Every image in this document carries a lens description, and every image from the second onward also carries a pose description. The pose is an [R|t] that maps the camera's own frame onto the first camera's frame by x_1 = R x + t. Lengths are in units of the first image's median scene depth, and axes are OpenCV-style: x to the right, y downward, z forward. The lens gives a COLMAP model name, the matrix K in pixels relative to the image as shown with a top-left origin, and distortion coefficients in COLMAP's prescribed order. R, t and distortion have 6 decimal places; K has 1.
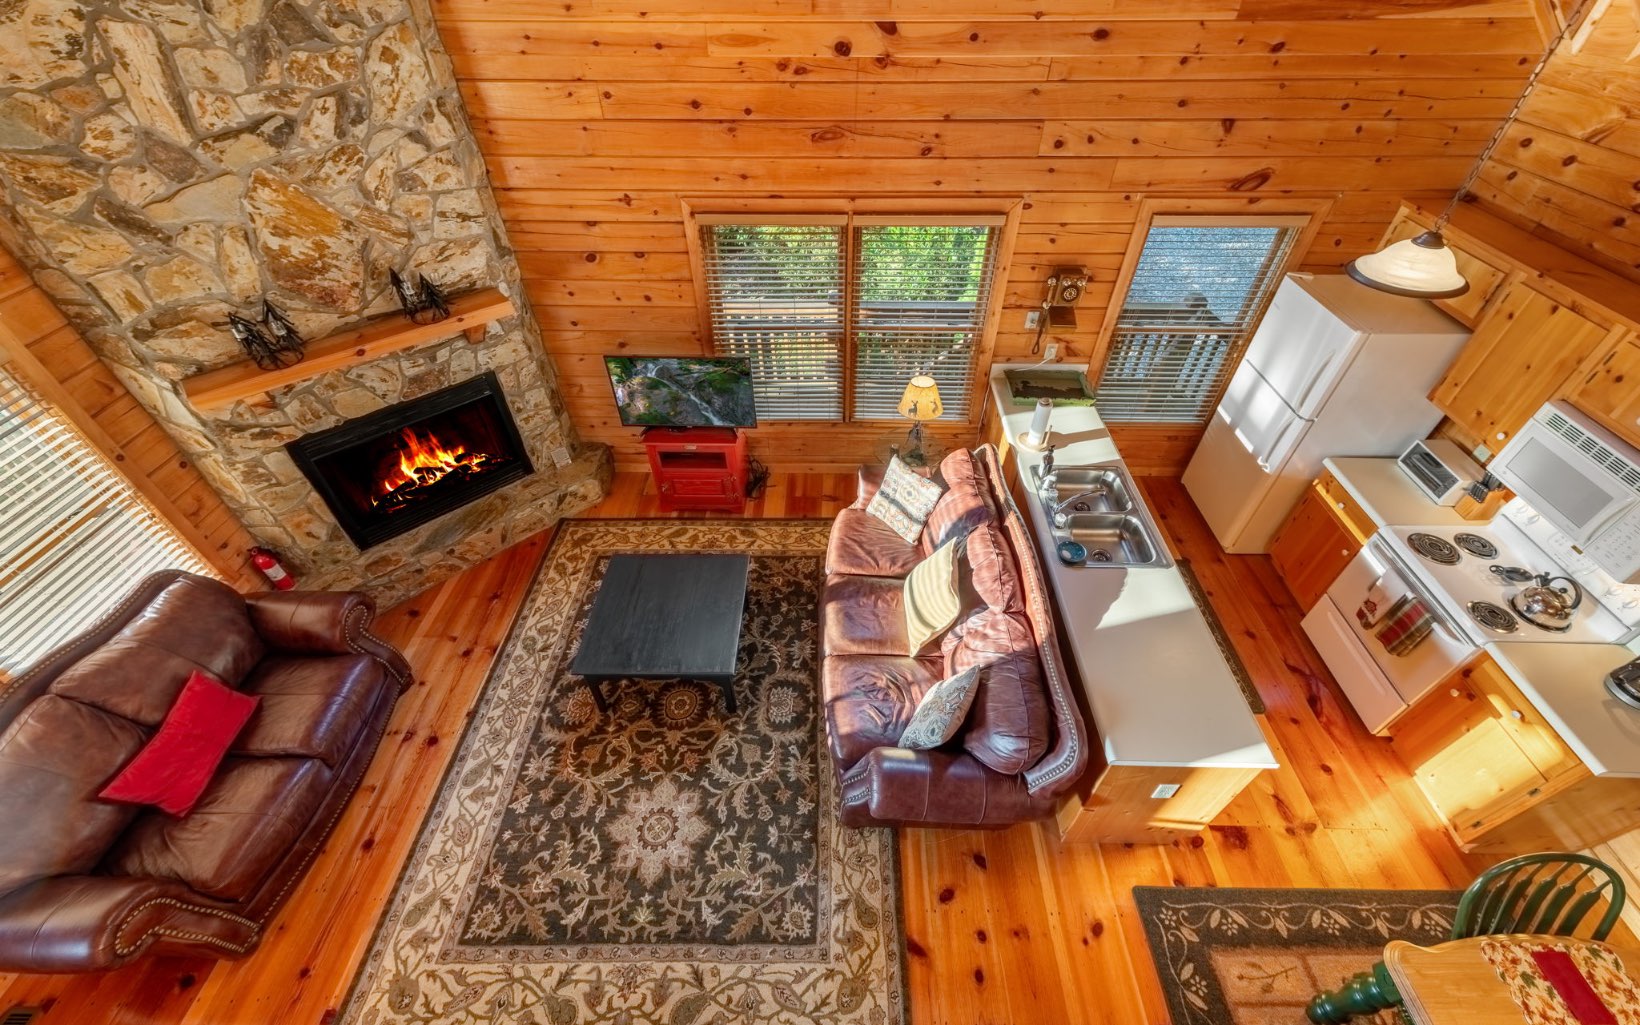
lens RADIAL K [[636.4, 0, 806.9], [0, 636.4, 502.0], [0, 0, 1]] dist [0.012953, -0.000535]
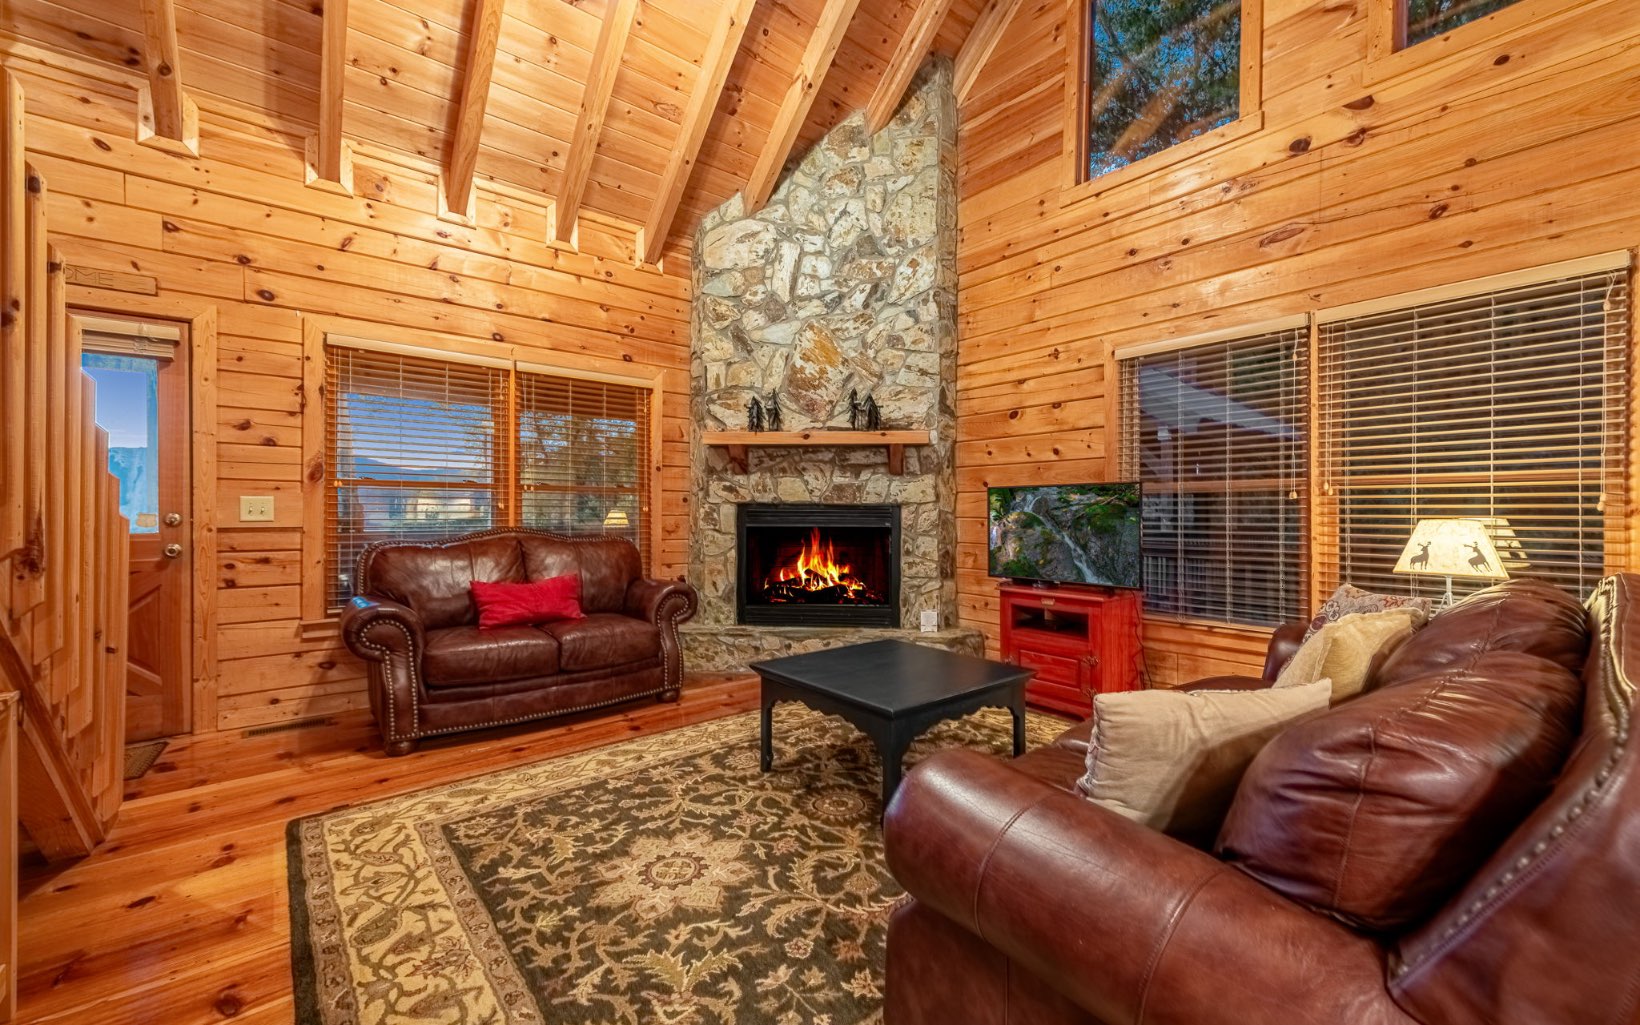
lens RADIAL K [[636.4, 0, 830.3], [0, 636.4, 504.6], [0, 0, 1]] dist [0.012953, -0.000535]
pose [[0.665033, 0.024672, -0.746407, 0.305650], [-0.514747, 0.739265, -0.434192, 0.418907], [0.541080, 0.672962, 0.504335, 0.505656]]
